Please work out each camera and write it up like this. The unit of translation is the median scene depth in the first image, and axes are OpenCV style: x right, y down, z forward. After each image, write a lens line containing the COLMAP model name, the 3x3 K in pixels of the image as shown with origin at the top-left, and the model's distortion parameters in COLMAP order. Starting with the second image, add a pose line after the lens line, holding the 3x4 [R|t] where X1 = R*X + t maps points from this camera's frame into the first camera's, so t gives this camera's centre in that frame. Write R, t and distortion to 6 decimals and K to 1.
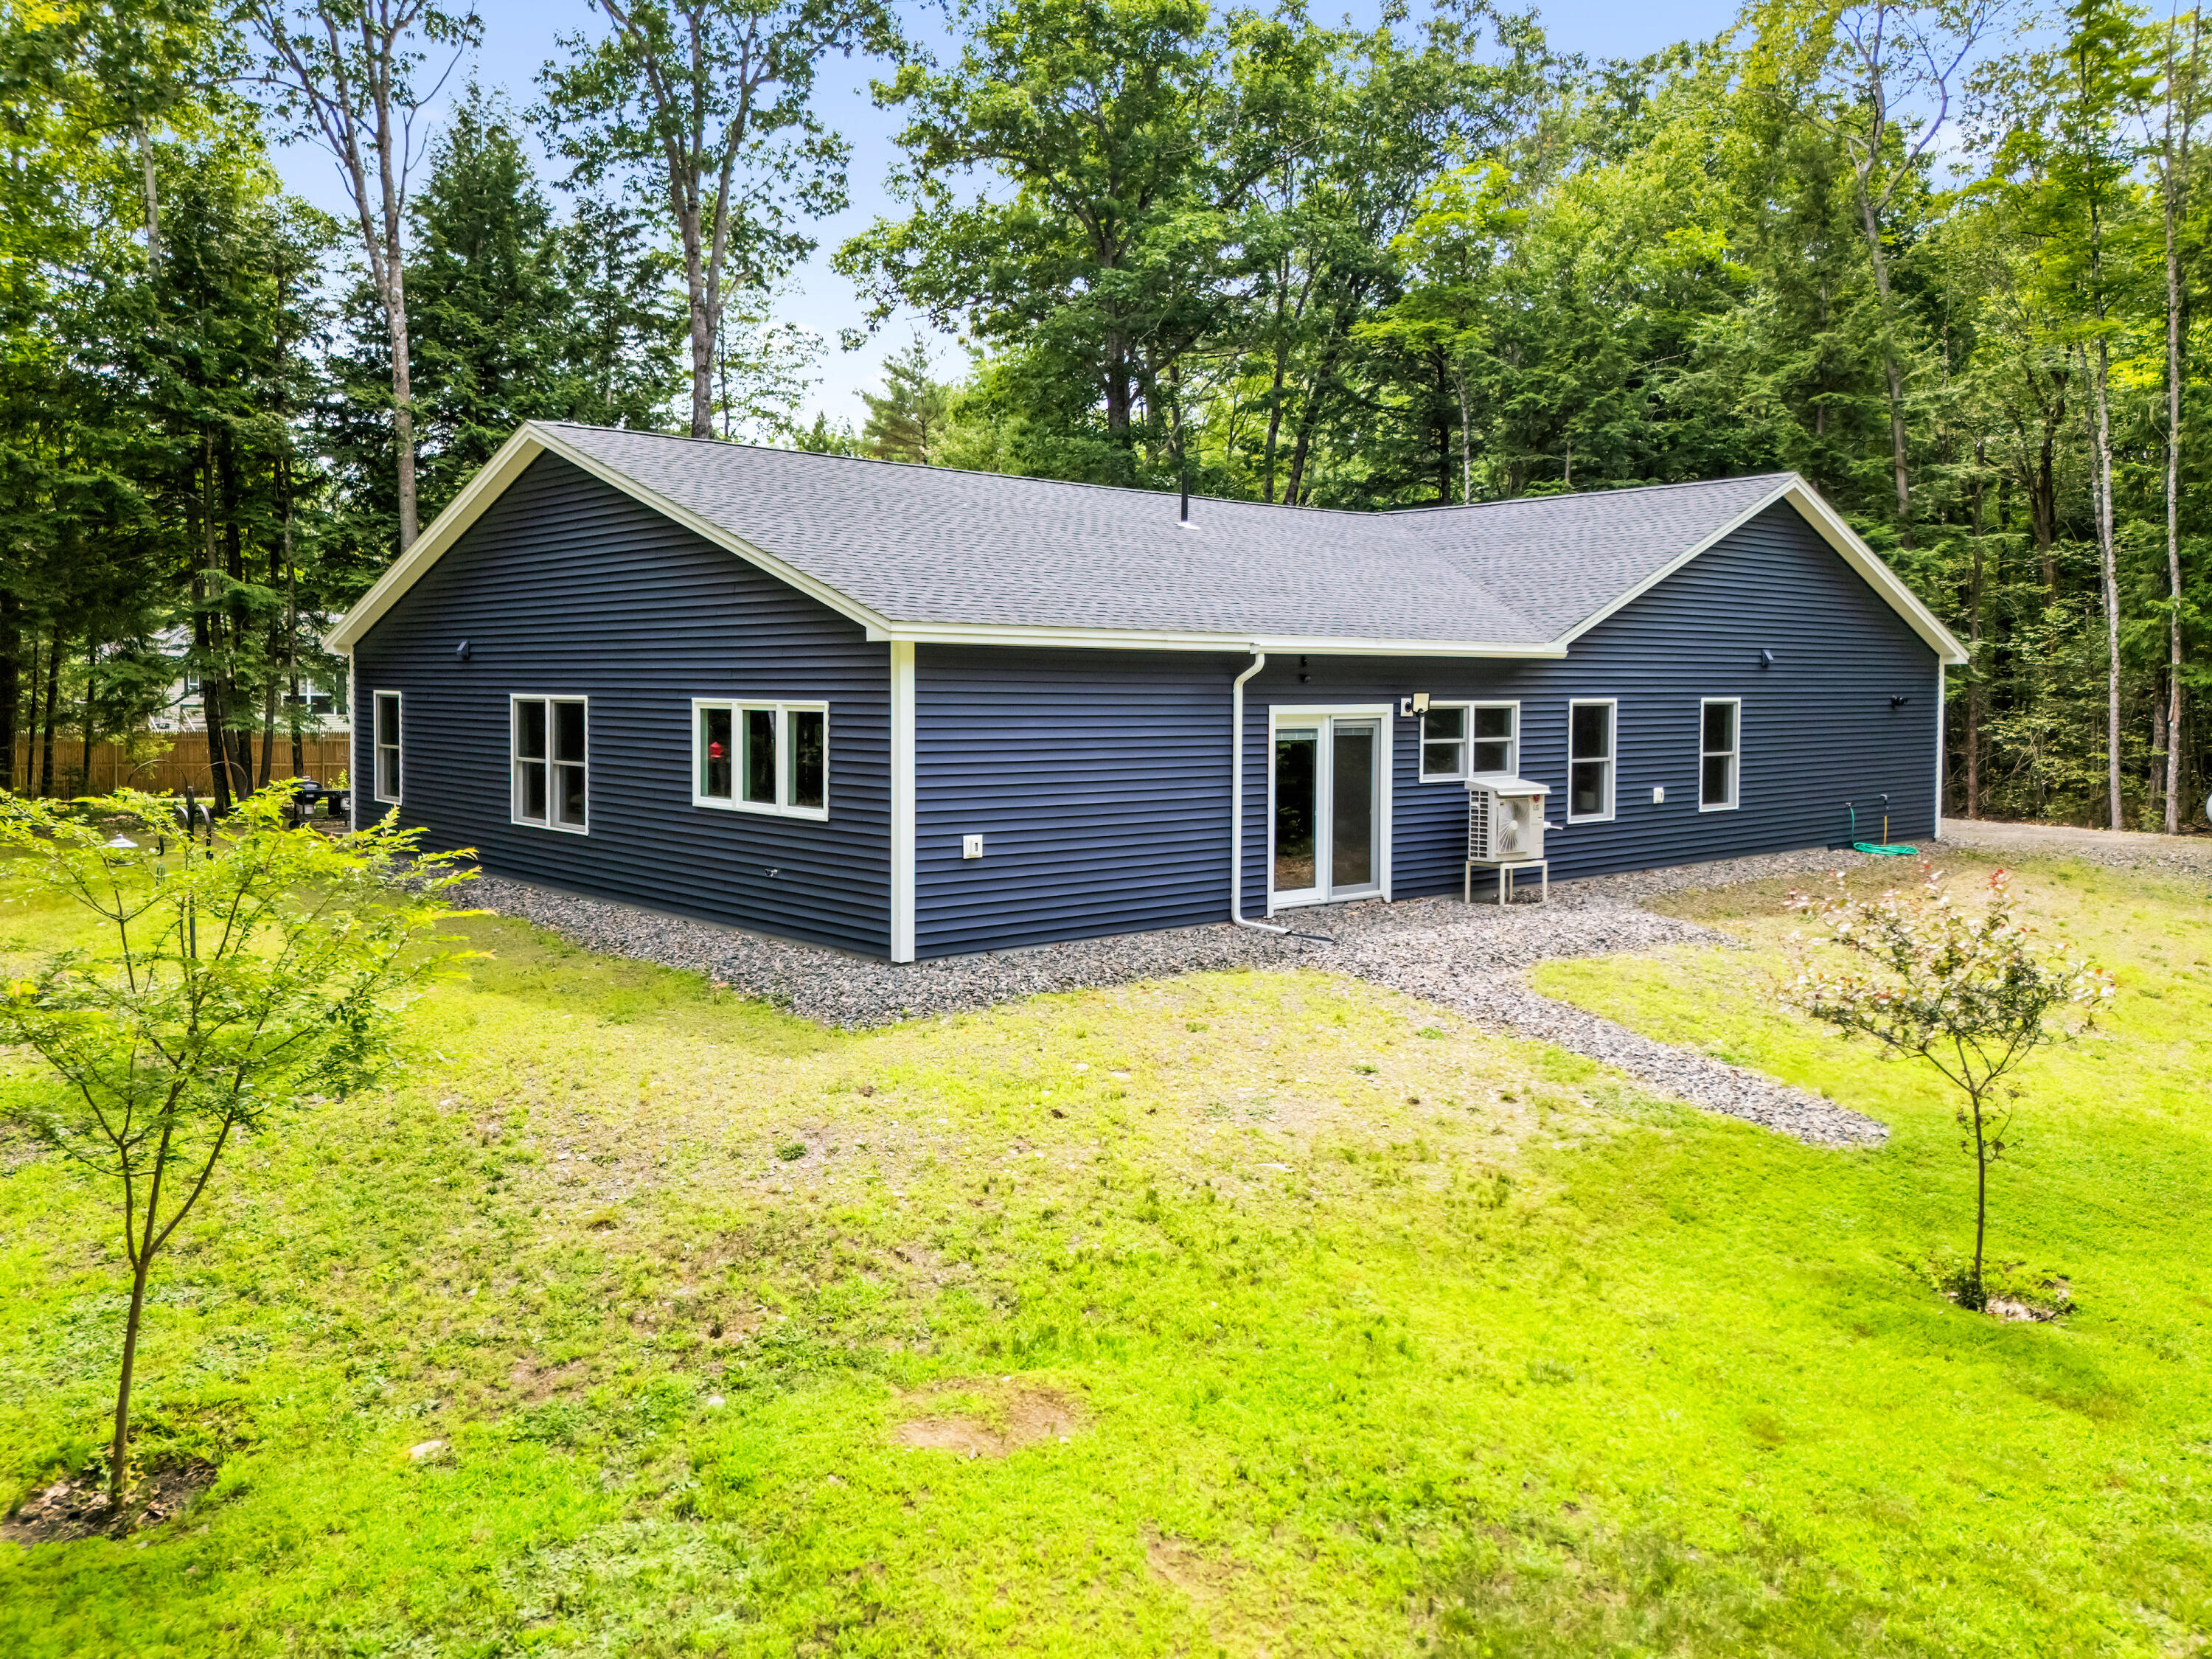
lens RADIAL K [[1732.3, 0, 1097.9], [0, 1732.3, 779.1], [0, 0, 1]] dist [0.052841, -0.022886]
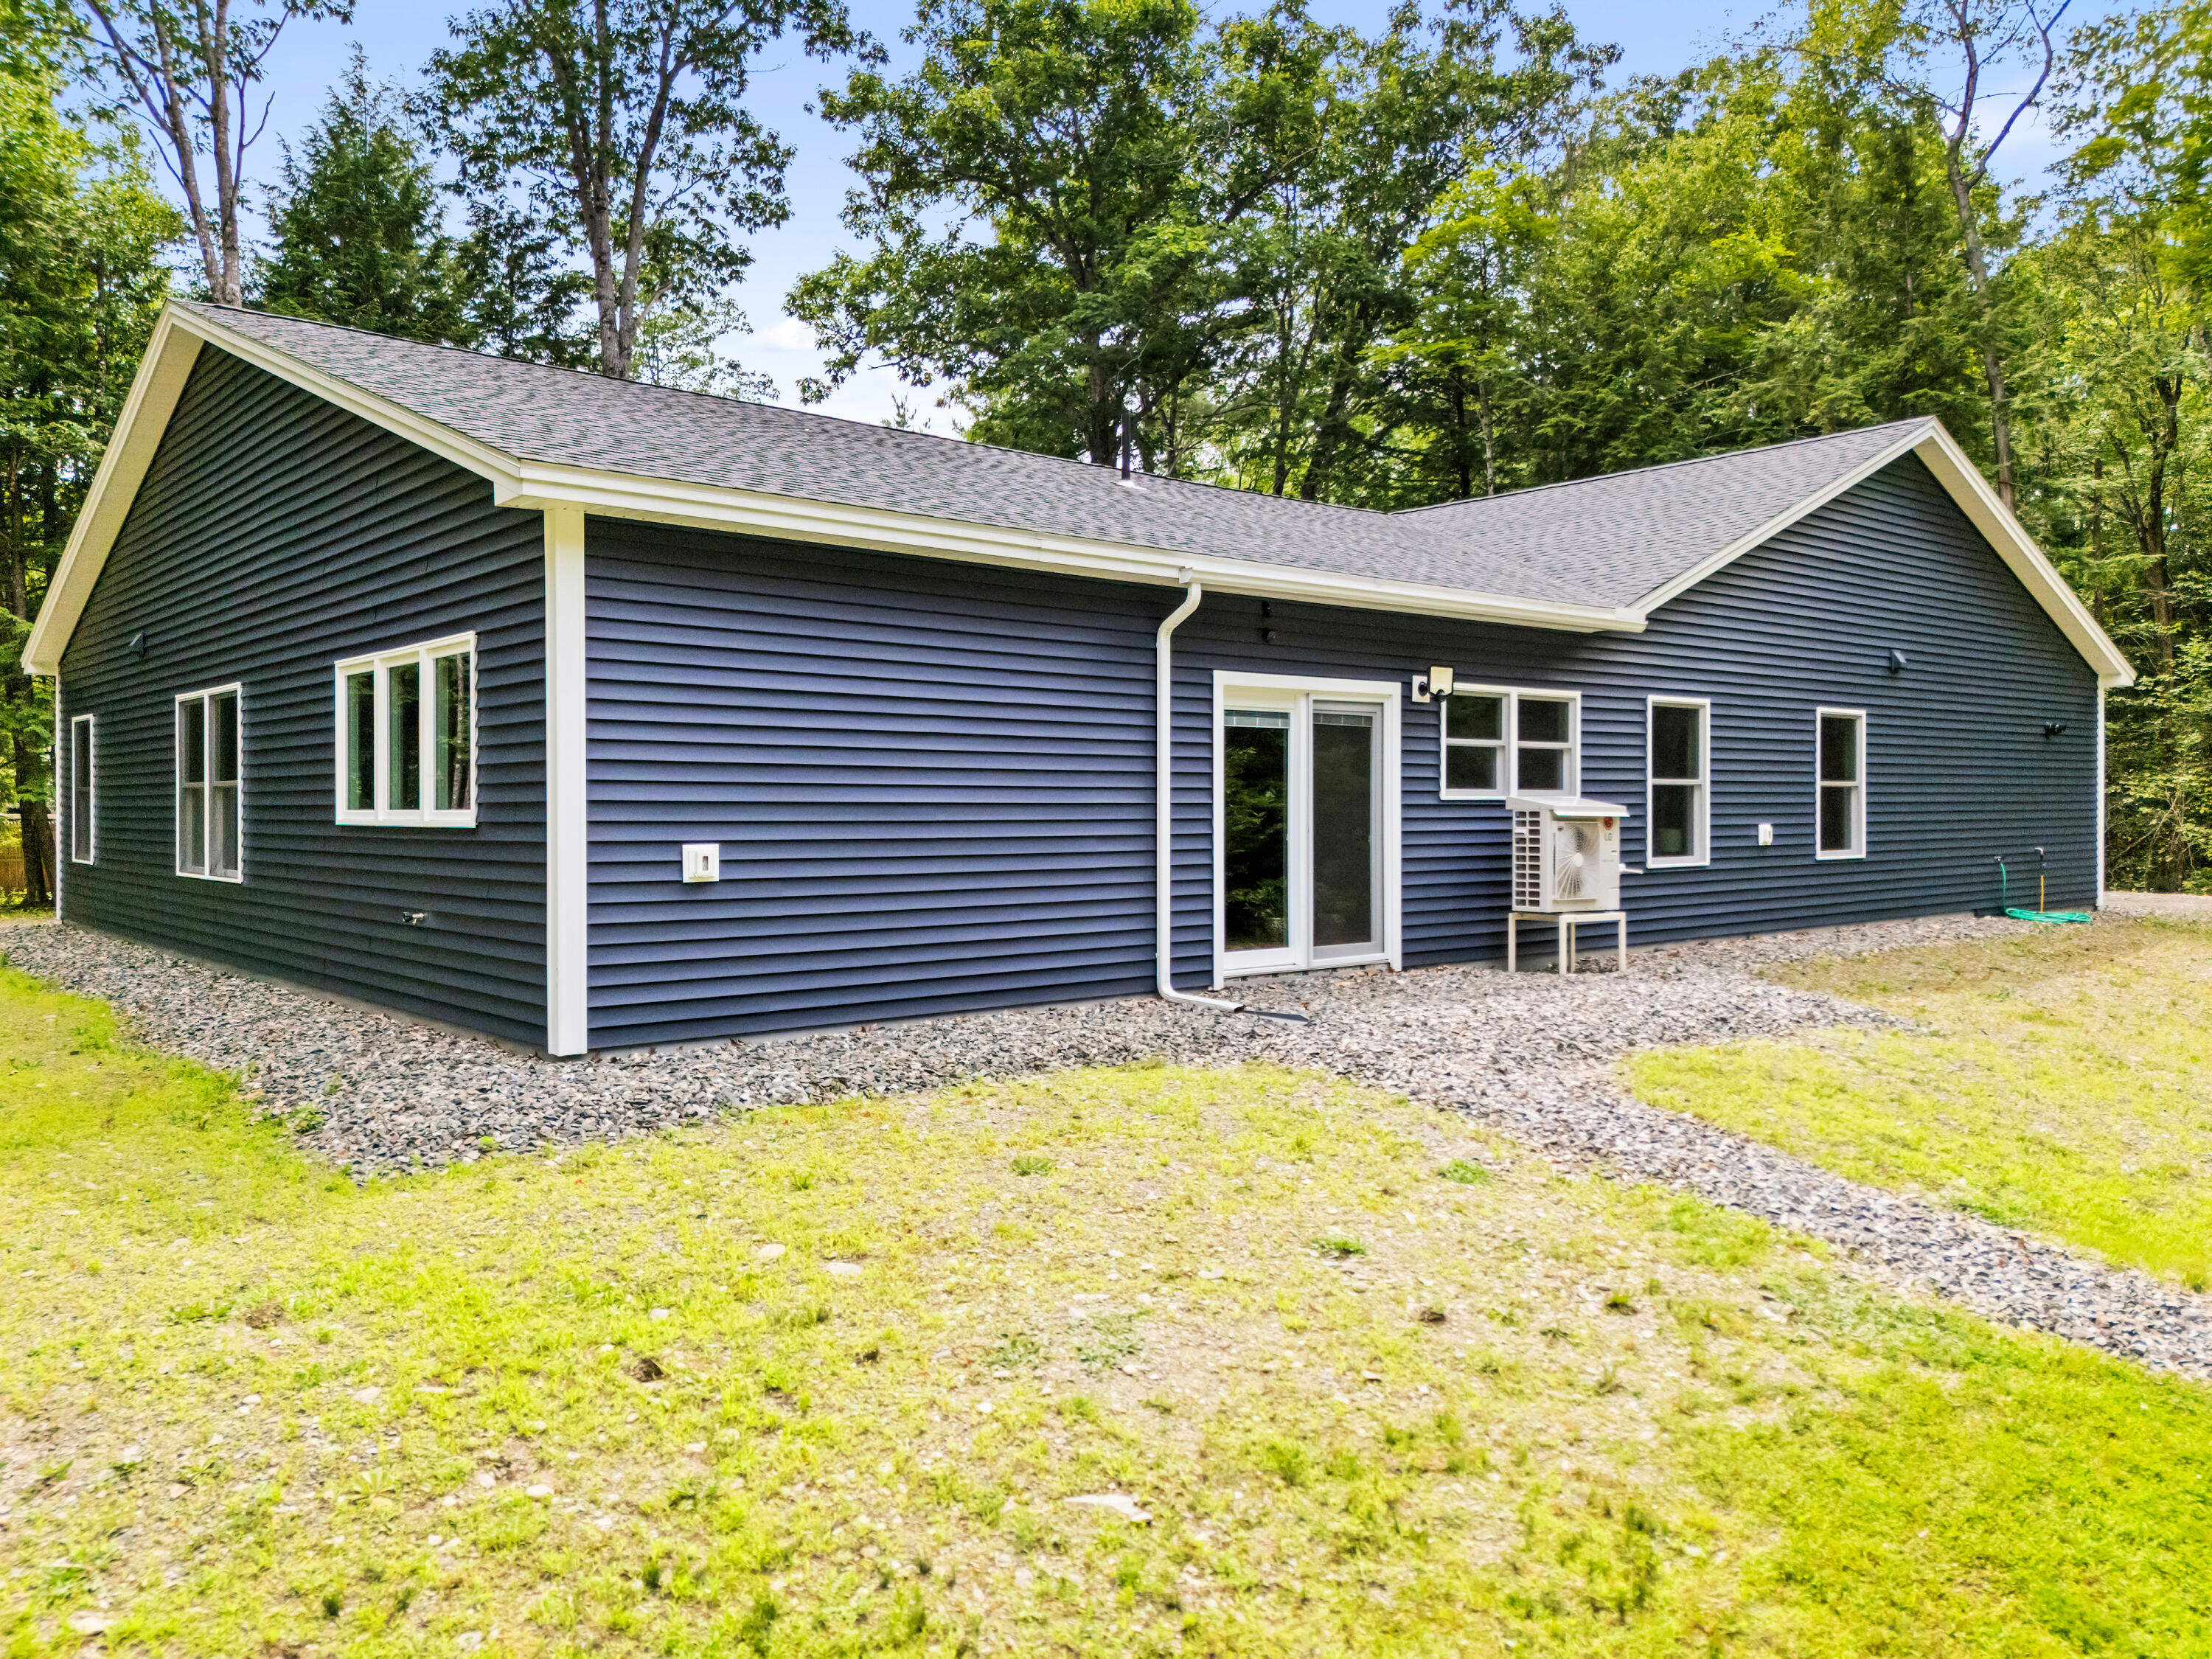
lens RADIAL K [[1732.3, 0, 1103.4], [0, 1732.3, 843.1], [0, 0, 1]] dist [0.052841, -0.022886]
pose [[0.999916, -0.007827, -0.010283, 0.030129], [0.007513, 0.999514, -0.030243, 0.020762], [0.010515, 0.030163, 0.999490, 0.160214]]
